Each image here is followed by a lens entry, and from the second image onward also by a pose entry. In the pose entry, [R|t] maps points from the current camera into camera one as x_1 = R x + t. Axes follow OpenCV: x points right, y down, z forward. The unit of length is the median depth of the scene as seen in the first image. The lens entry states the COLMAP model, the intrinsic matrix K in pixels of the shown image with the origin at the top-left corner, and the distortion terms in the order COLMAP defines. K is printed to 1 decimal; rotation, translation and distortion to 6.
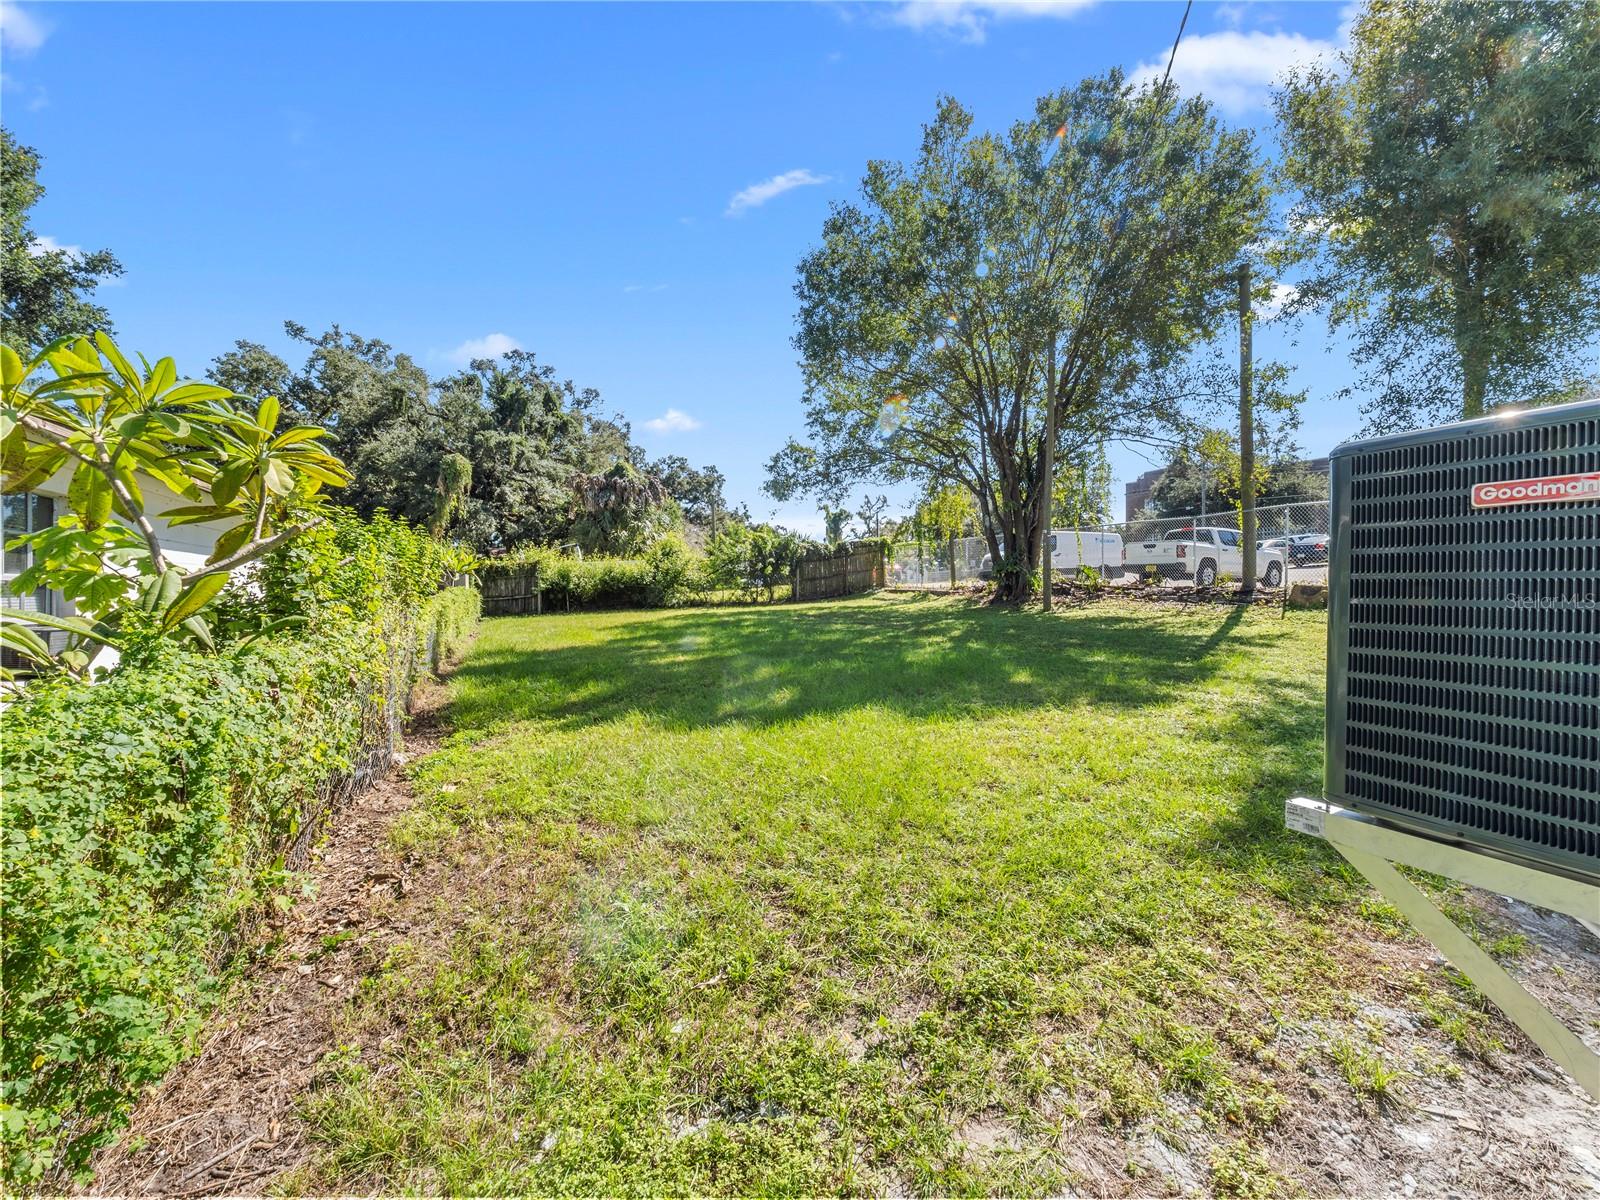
lens RADIAL K [[640.4, 0, 829.6], [0, 640.4, 583.9], [0, 0, 1]] dist [-0.001236, -0.014567]
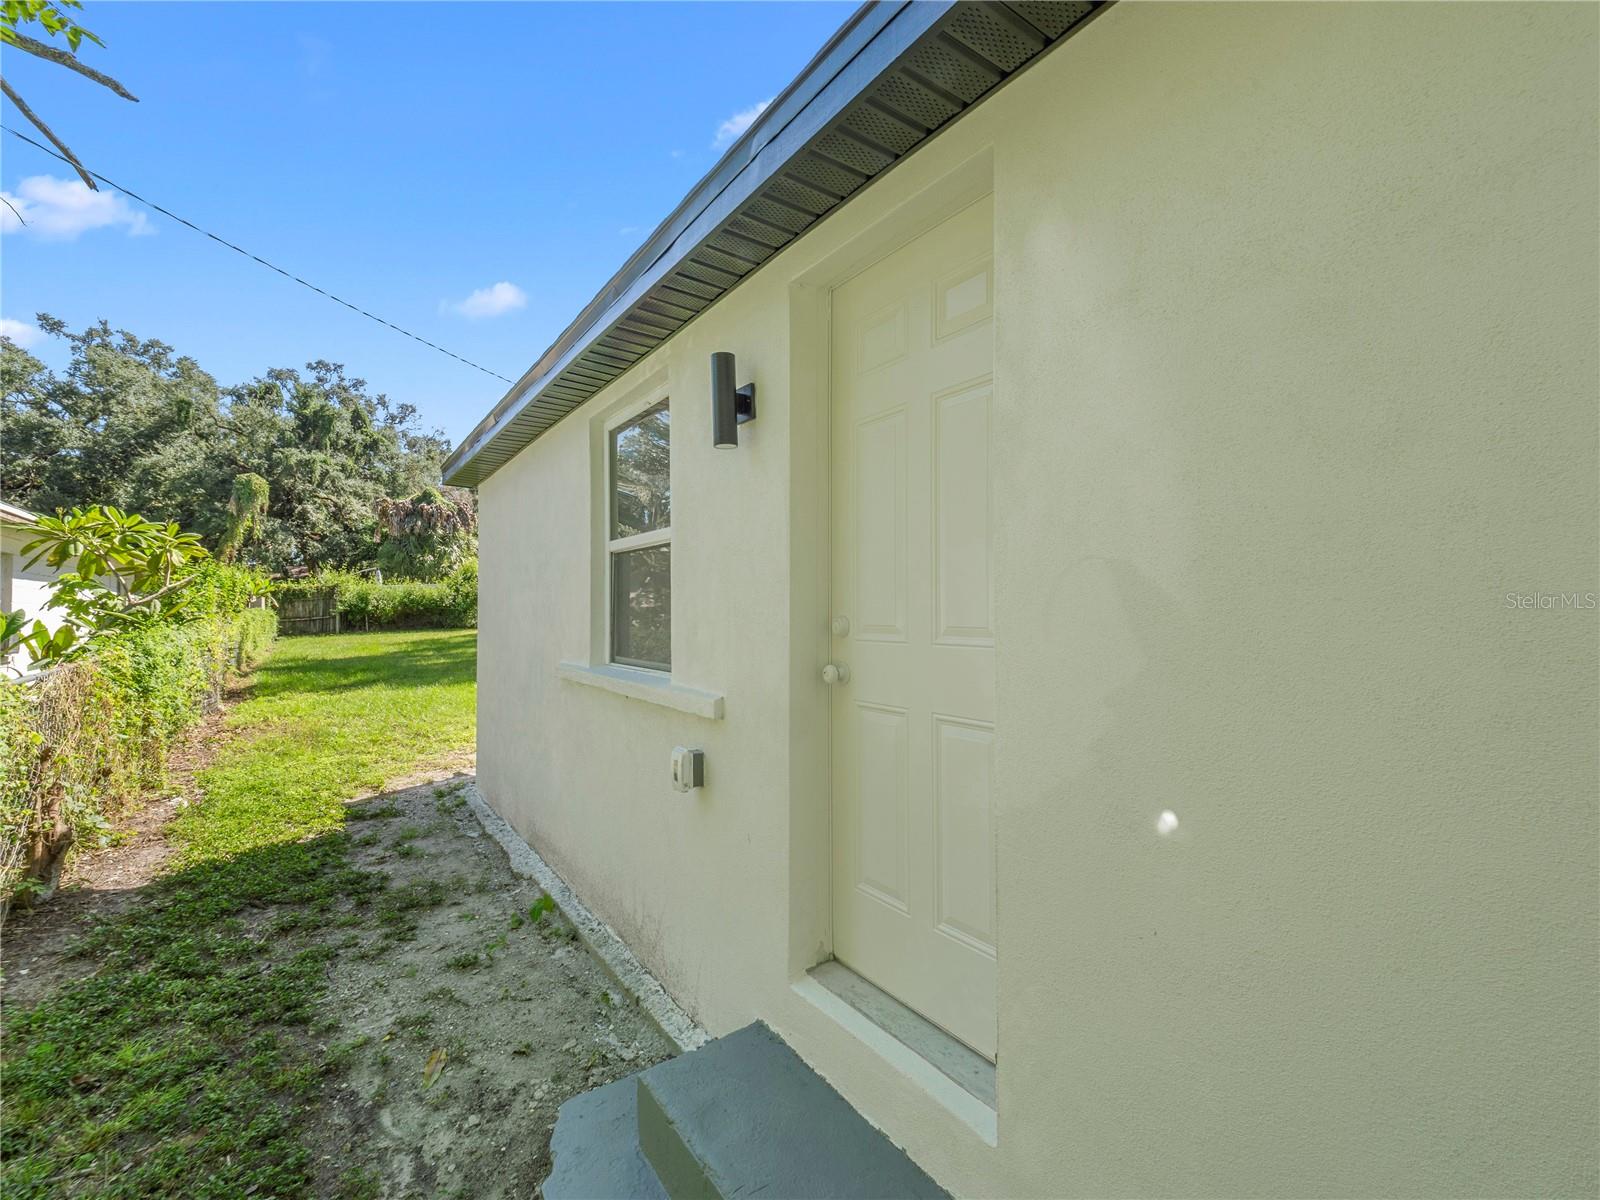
lens RADIAL K [[682.6, 0, 800.0], [0, 682.6, 600.0], [0, 0, 1]] dist [-0.003419, -0.000689]
pose [[0.988159, 0.005672, 0.153327, 0.076949], [-0.003945, 0.999925, -0.011567, 0.000255], [-0.153382, 0.010825, 0.988108, -0.139487]]
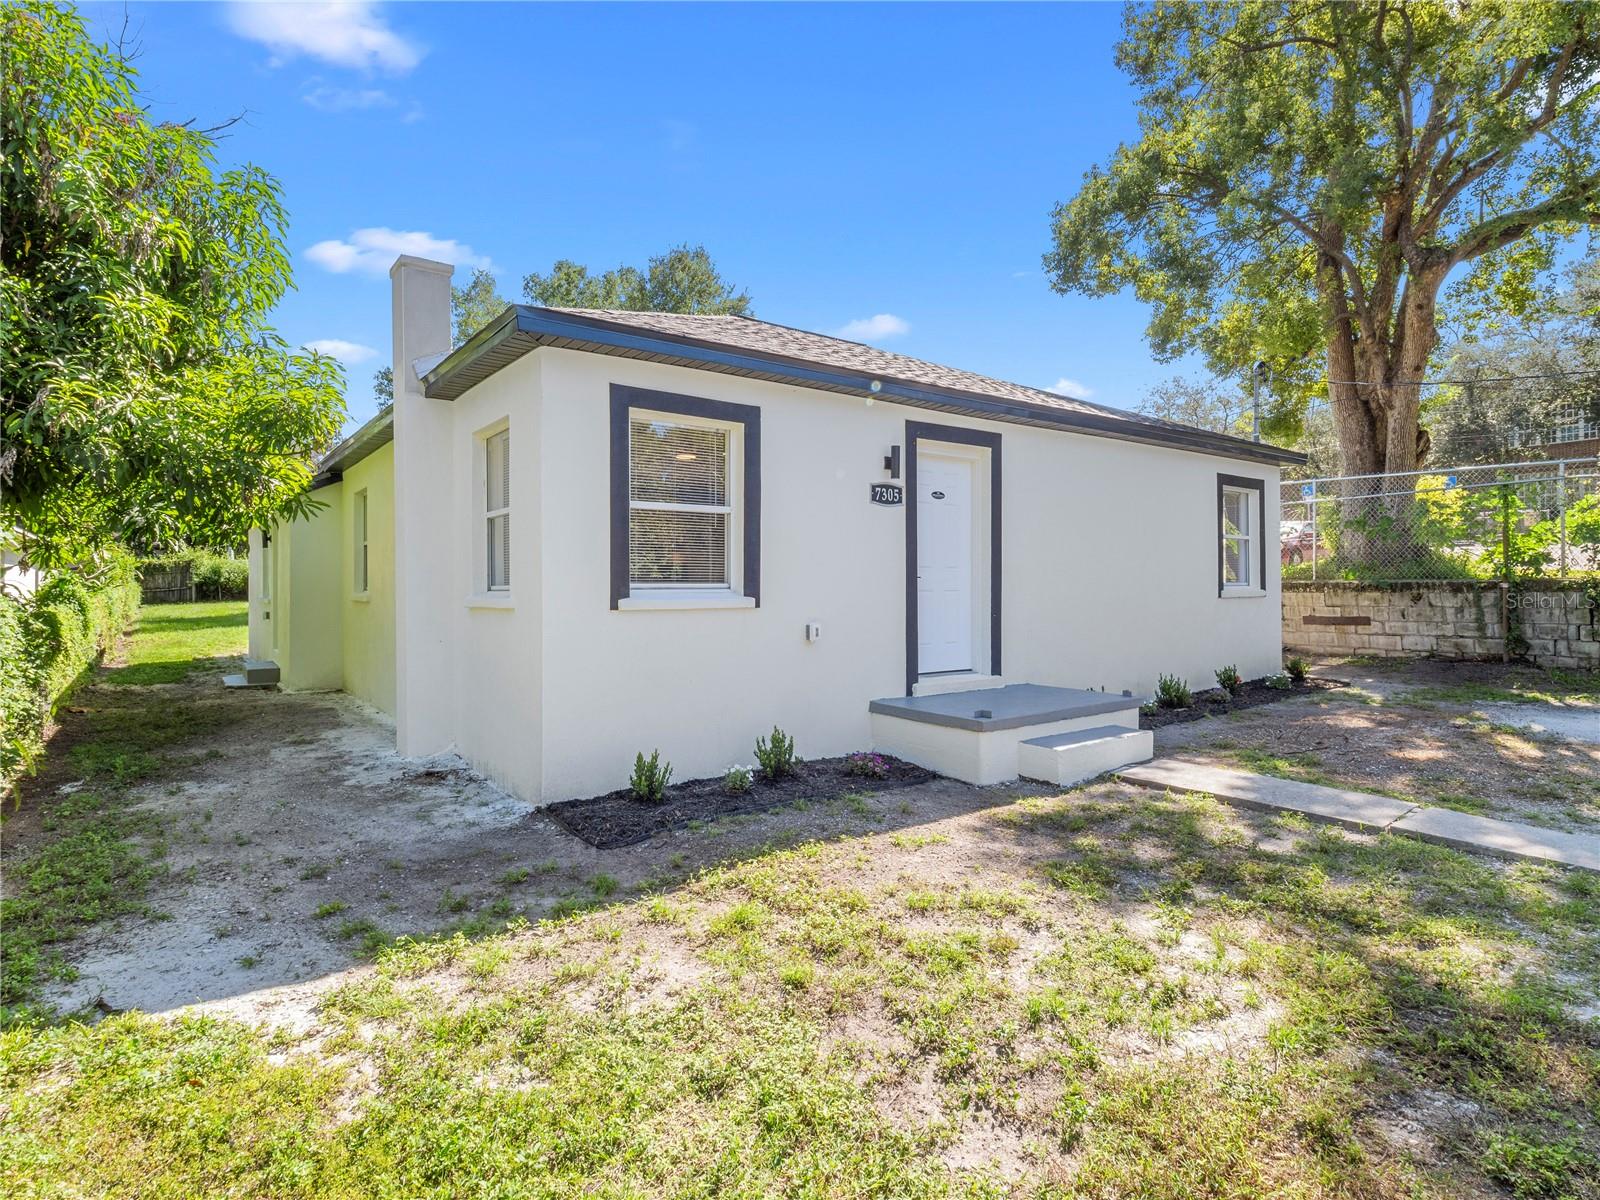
lens RADIAL K [[847.3, 0, 800.0], [0, 847.3, 600.0], [0, 0, 1]] dist [-0.001535, 0.000196]
pose [[0.984644, 0.000608, 0.174575, 0.227664], [-0.004463, 0.999755, 0.021691, 0.000906], [-0.174519, -0.022137, 0.984405, -0.447589]]
